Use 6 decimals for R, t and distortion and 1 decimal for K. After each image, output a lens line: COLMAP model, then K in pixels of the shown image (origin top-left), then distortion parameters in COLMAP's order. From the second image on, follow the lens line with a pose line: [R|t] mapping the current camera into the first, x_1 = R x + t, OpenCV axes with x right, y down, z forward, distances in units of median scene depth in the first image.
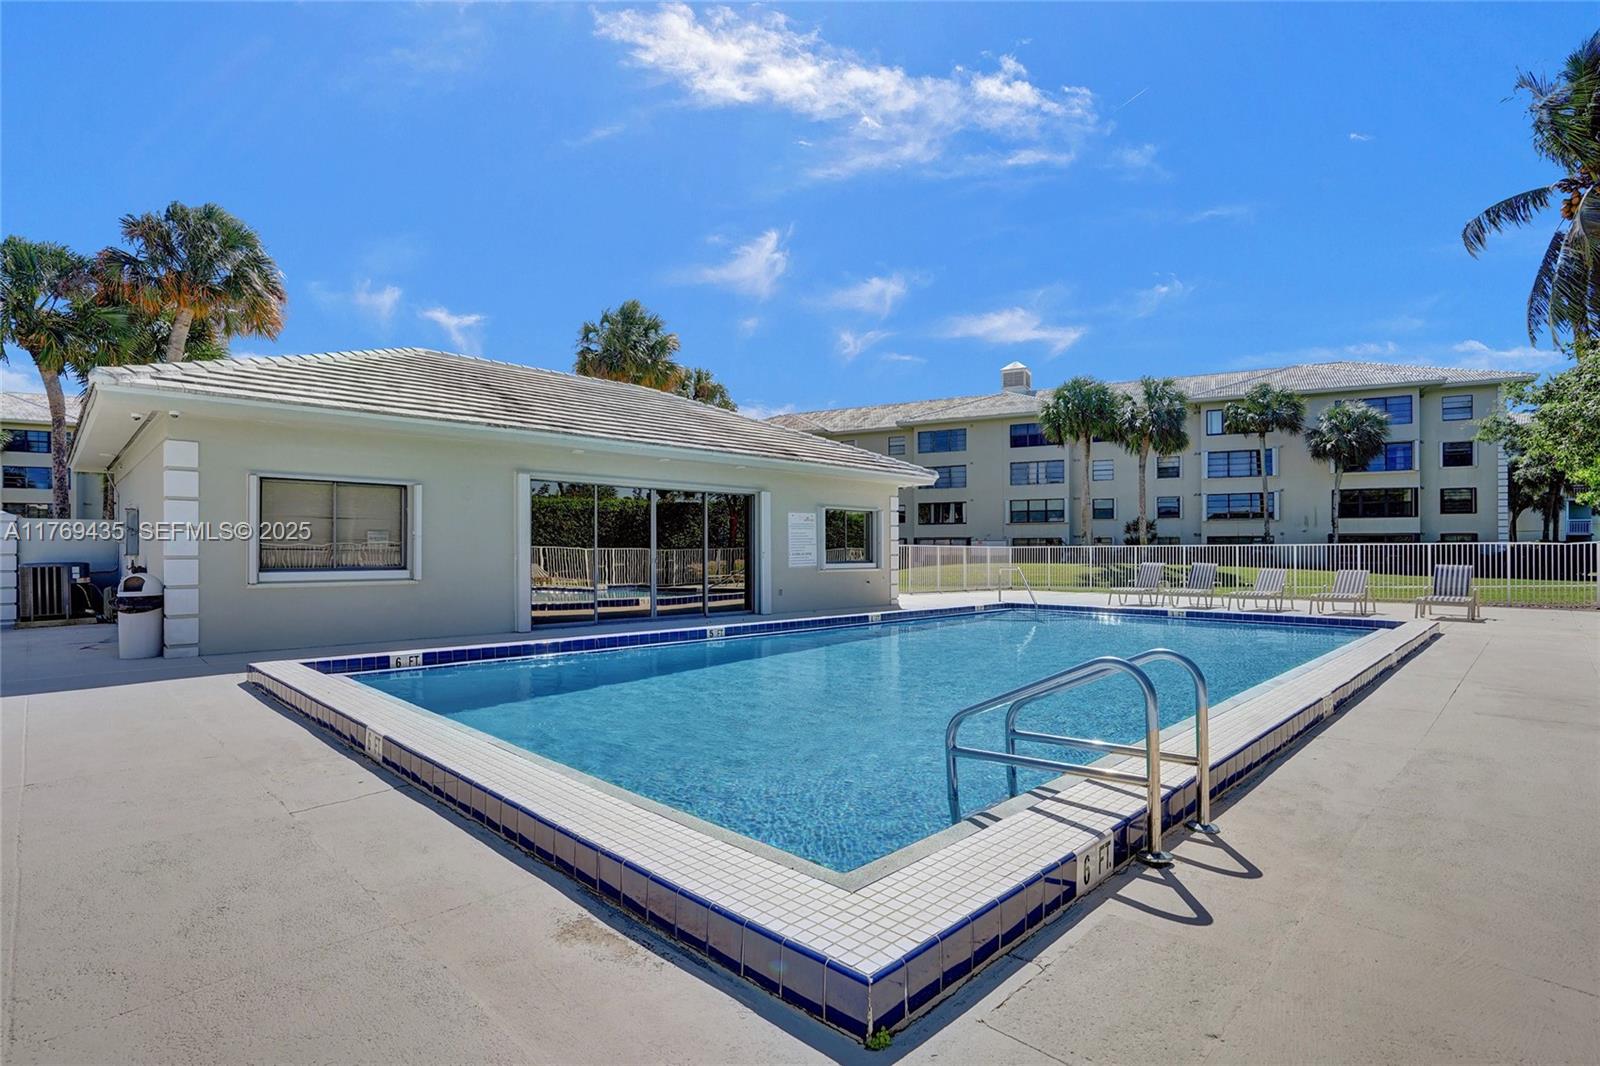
lens RADIAL K [[788.6, 0, 787.9], [0, 788.6, 521.4], [0, 0, 1]] dist [-0.048506, 0.030302]
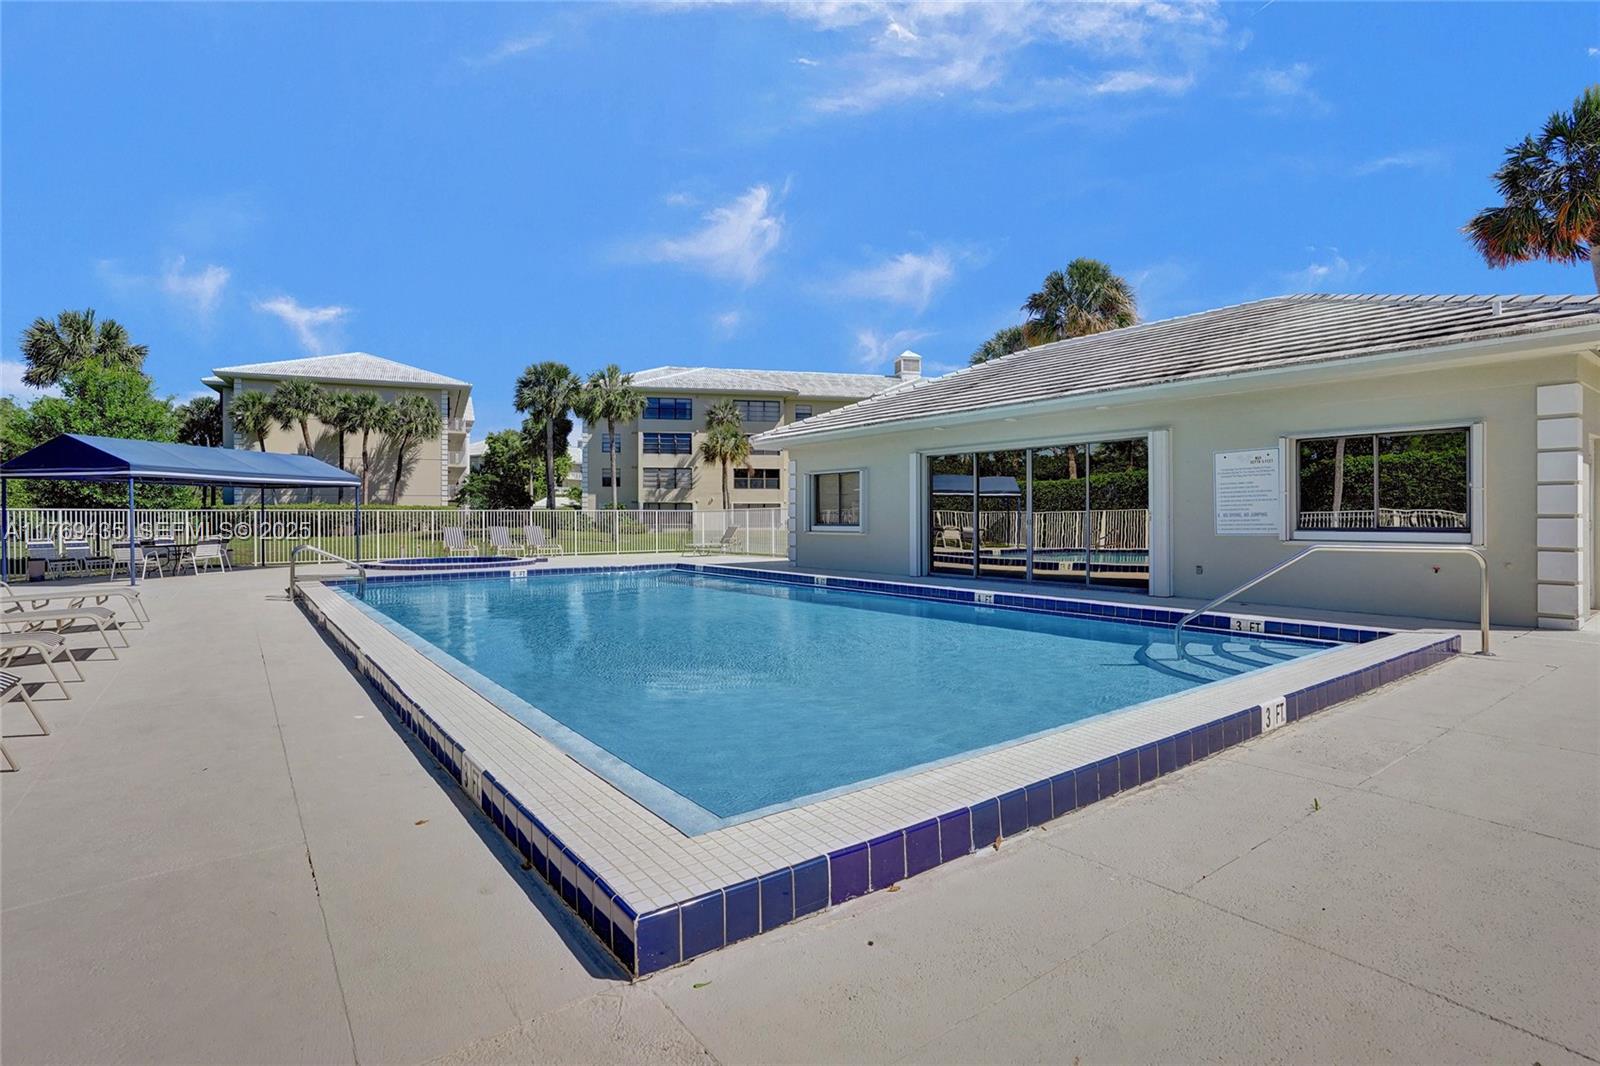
lens RADIAL K [[788.6, 0, 787.9], [0, 788.6, 521.4], [0, 0, 1]] dist [-0.048506, 0.030302]
pose [[-0.139495, 0.008978, -0.990182, 0.567918], [0.037740, 0.999281, 0.003744, 0.023834], [0.989503, -0.036847, -0.139734, 0.584438]]
